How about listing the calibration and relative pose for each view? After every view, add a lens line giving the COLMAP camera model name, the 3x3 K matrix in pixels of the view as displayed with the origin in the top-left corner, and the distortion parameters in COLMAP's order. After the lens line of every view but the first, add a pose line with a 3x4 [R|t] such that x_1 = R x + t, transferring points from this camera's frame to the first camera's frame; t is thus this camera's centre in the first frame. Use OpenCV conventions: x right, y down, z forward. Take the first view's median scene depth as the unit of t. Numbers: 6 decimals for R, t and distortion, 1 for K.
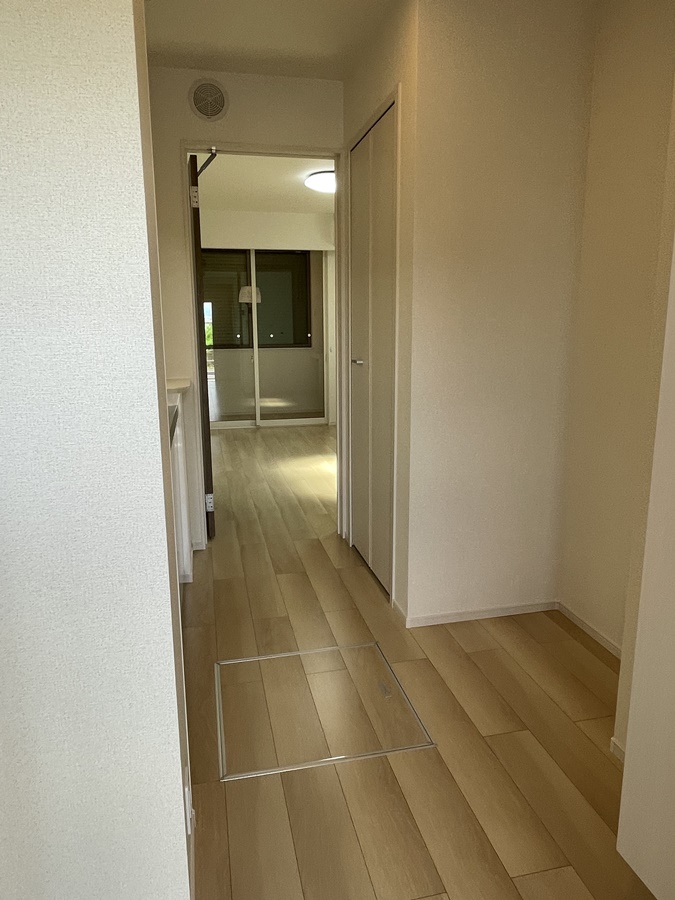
lens RADIAL K [[583.7, 0, 340.6], [0, 583.7, 445.8], [0, 0, 1]] dist [-0.002400, 0.002748]
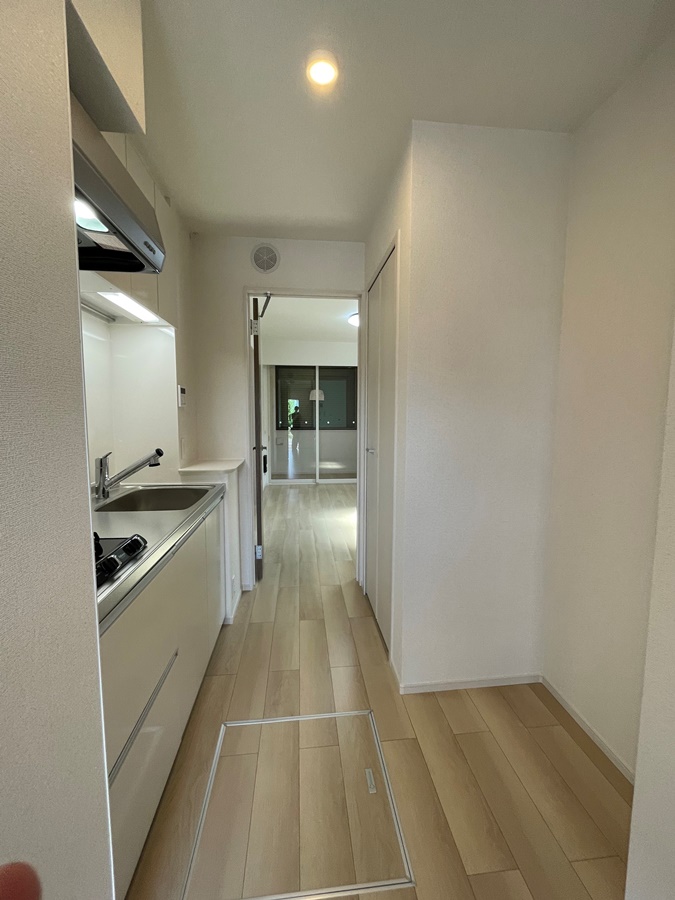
lens RADIAL K [[368.0, 0, 346.0], [0, 368.0, 452.7], [0, 0, 1]] dist [-0.000108, -0.000063]
pose [[0.994561, 0.020302, -0.102157, 0.051939], [-0.029883, 0.995204, -0.093149, -0.055396], [0.099776, 0.095695, 0.990397, 0.178707]]
